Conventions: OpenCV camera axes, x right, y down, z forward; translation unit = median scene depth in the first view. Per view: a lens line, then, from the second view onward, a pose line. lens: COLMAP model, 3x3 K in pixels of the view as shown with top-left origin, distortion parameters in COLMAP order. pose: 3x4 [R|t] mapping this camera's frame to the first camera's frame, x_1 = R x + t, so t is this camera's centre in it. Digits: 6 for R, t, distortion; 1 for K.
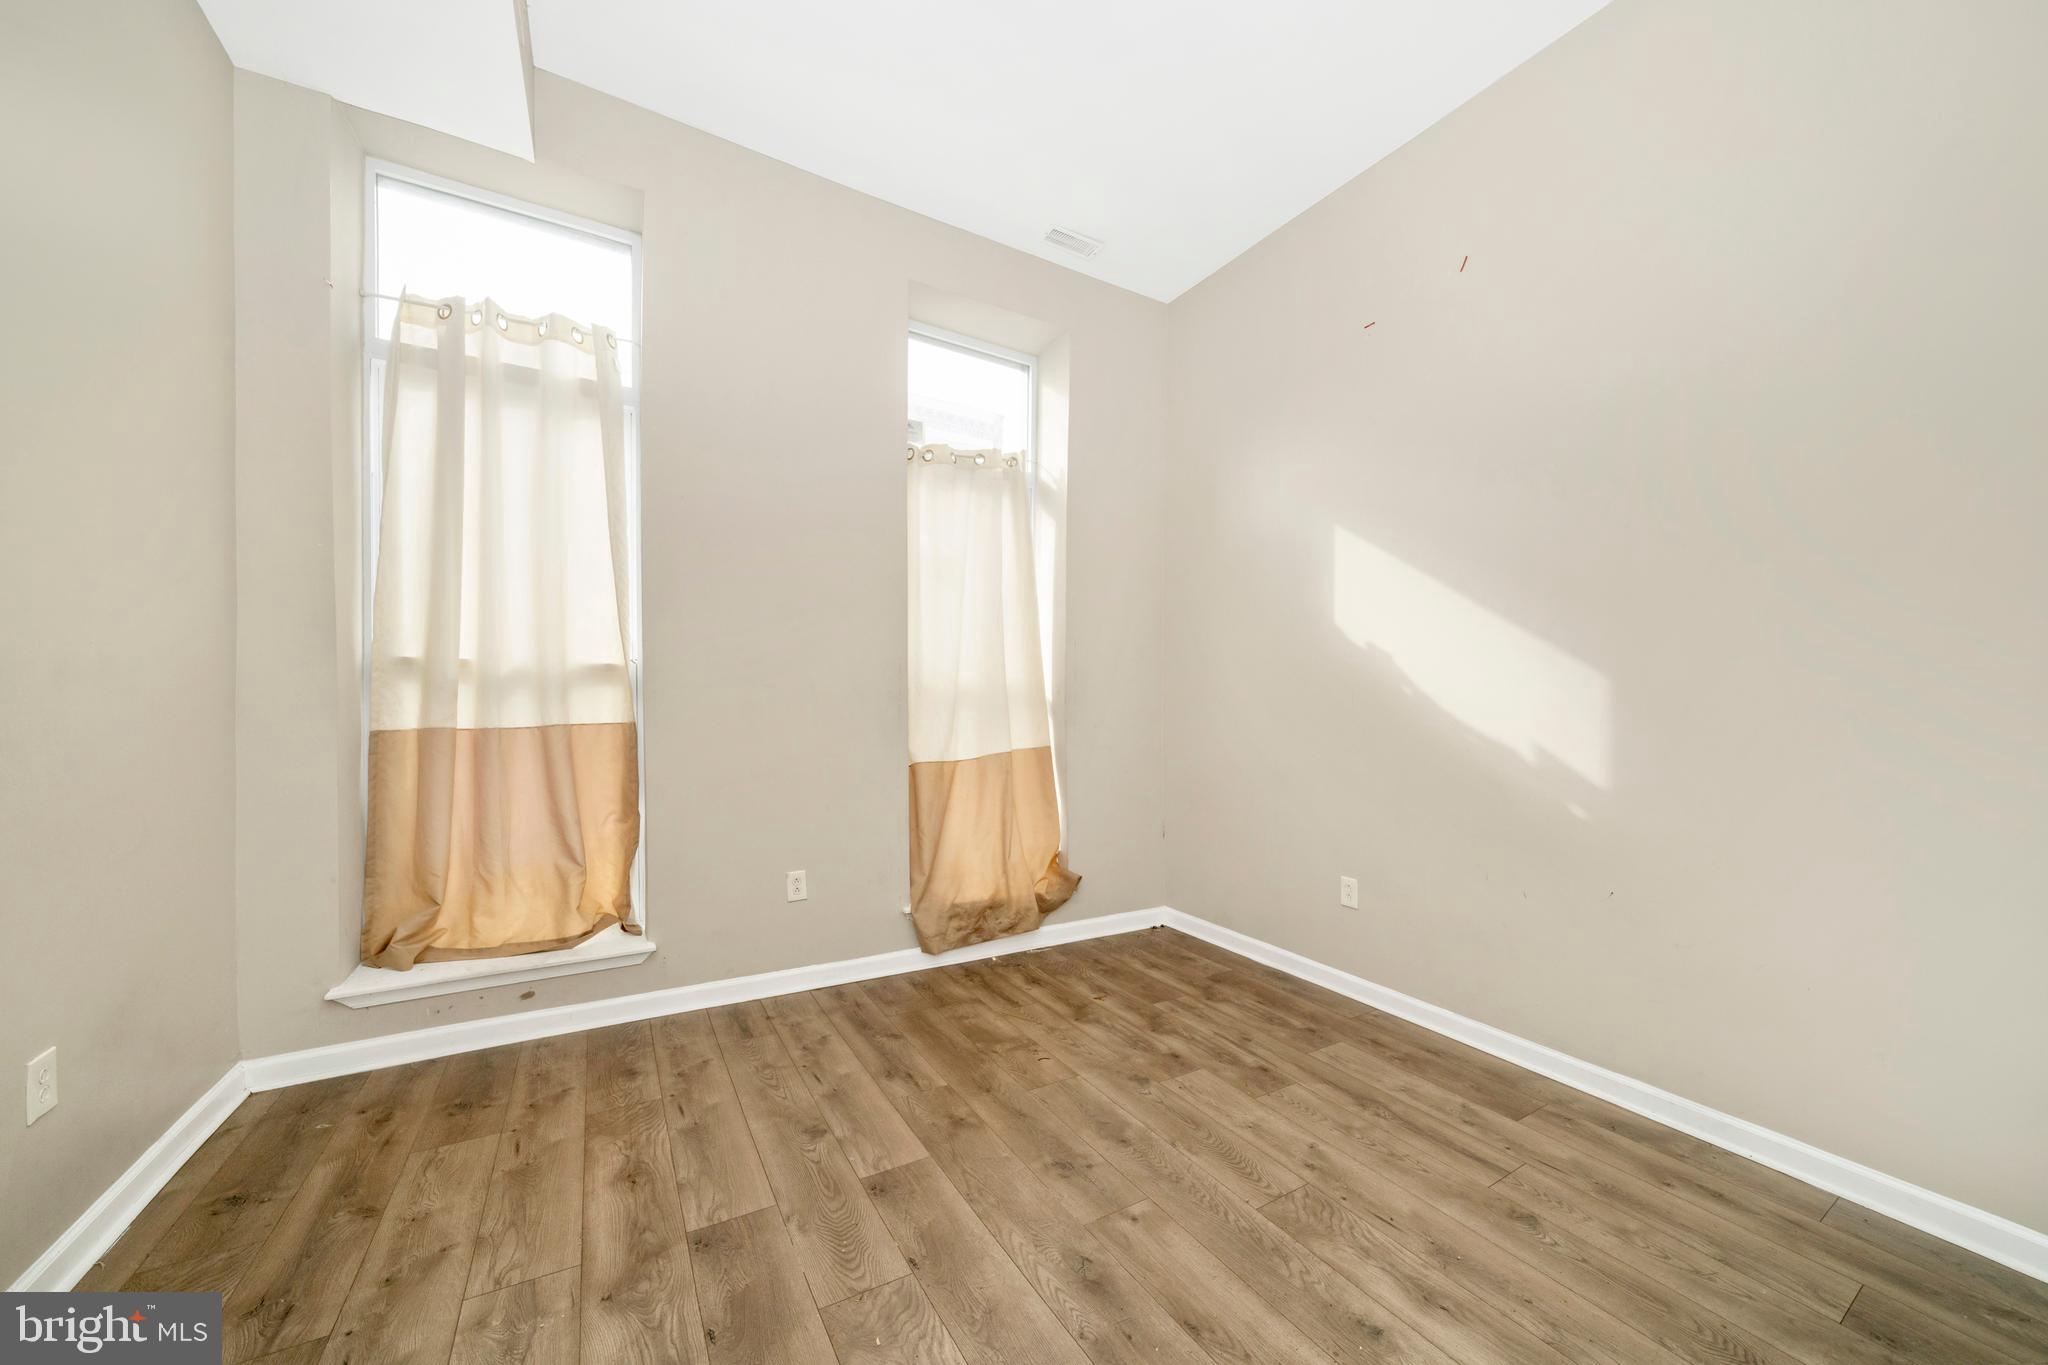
lens RADIAL K [[706.7, 0, 968.3], [0, 706.7, 715.2], [0, 0, 1]] dist [0.000150, -0.000044]
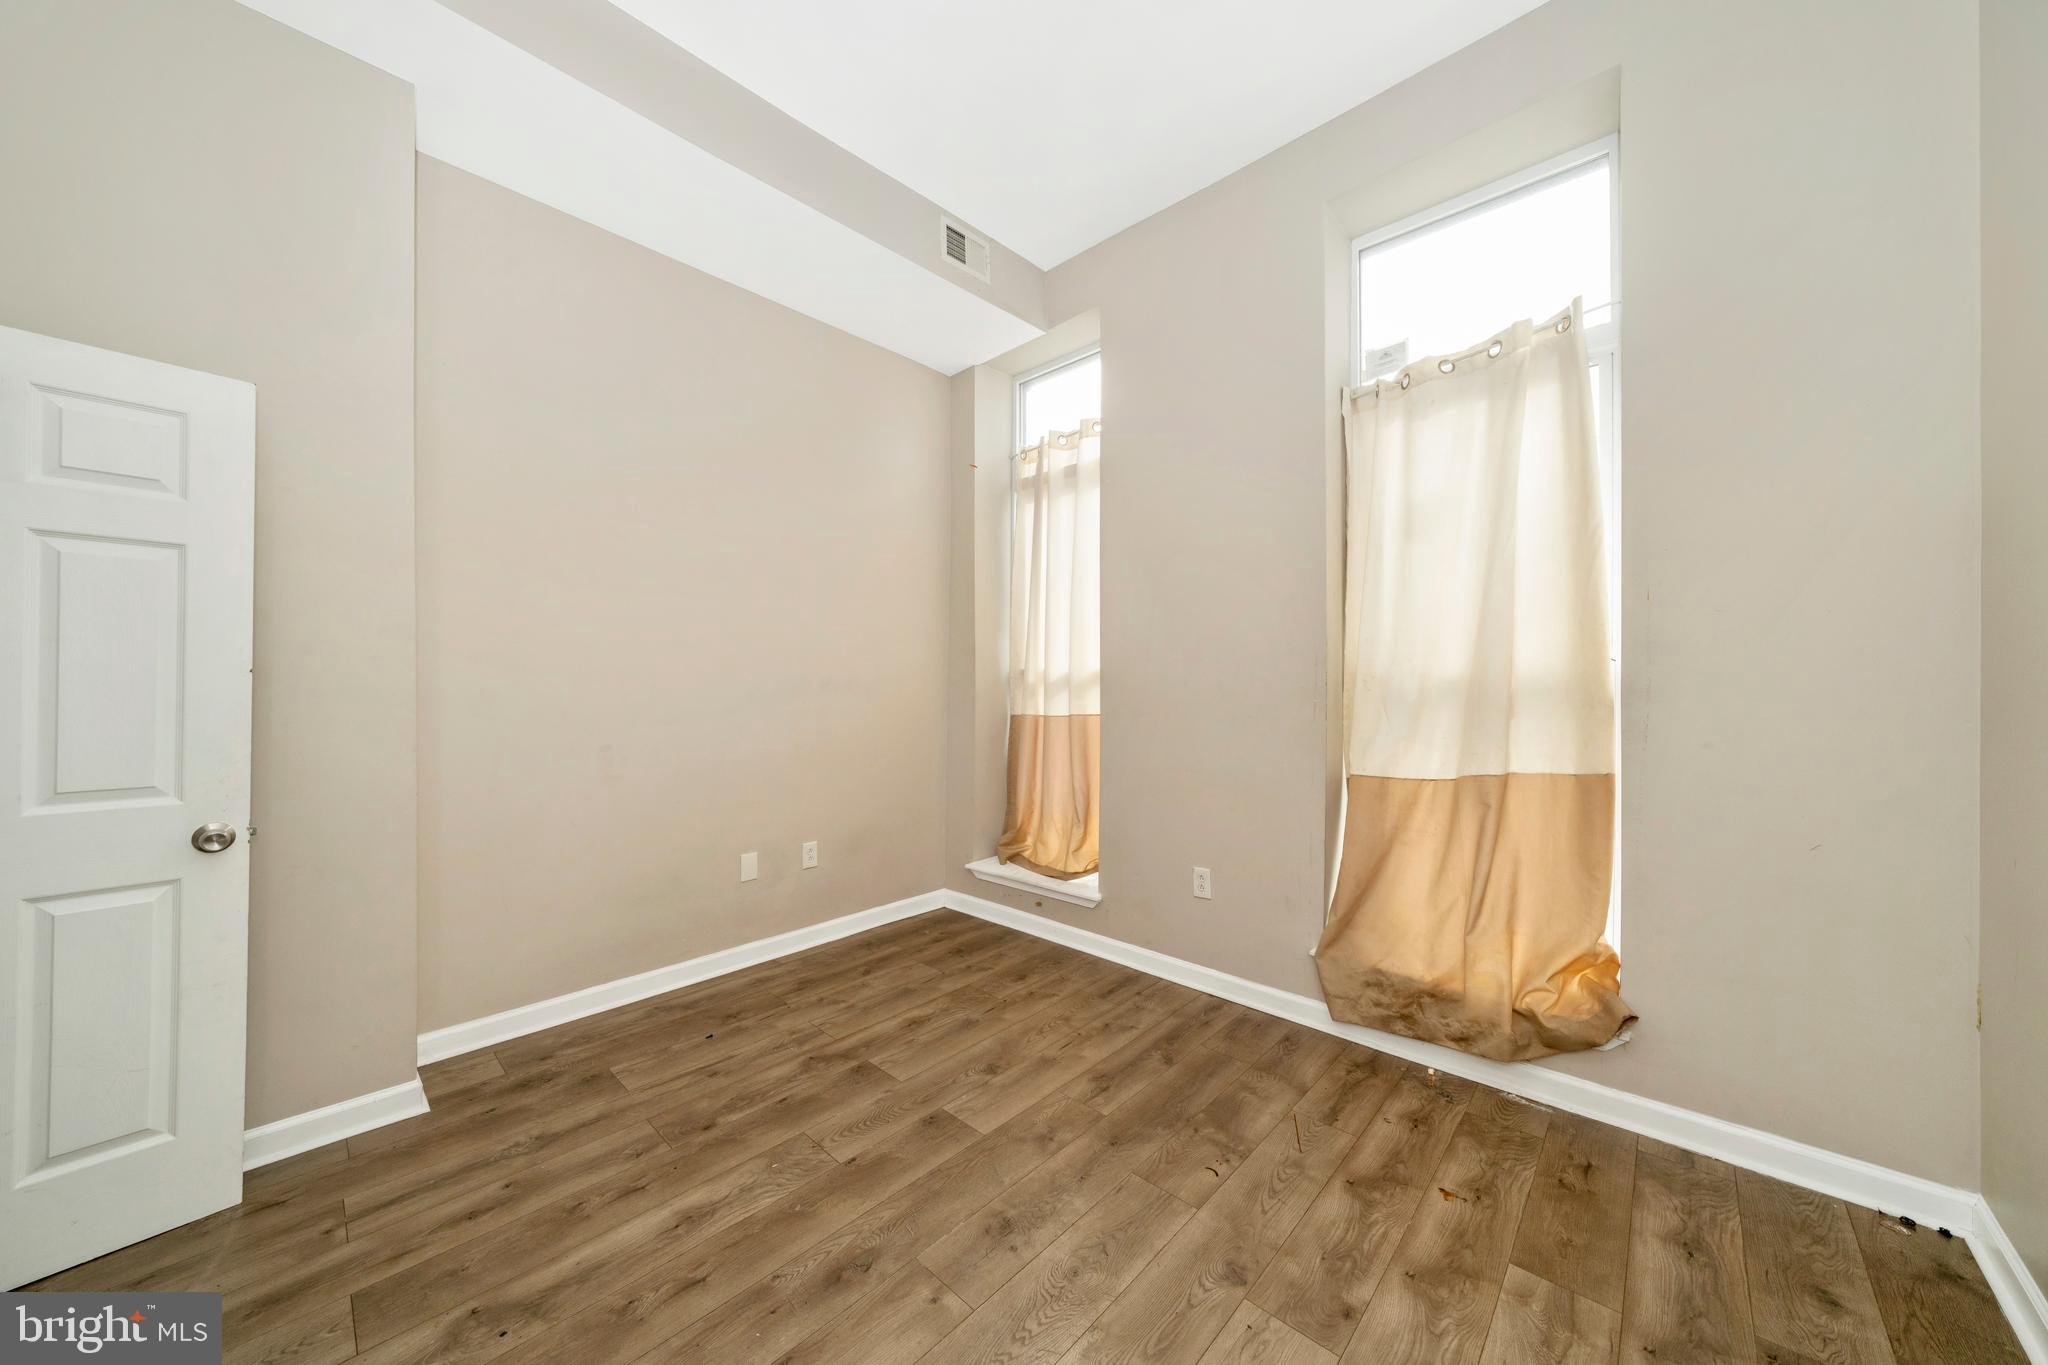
lens RADIAL K [[692.6, 0, 1048.3], [0, 692.6, 681.9], [0, 0, 1]] dist [-0.005708, -0.000205]
pose [[0.342481, -0.015685, -0.939394, 0.759065], [-0.002135, 0.999845, -0.017473, -0.032952], [0.939522, 0.007990, 0.342395, 0.569758]]
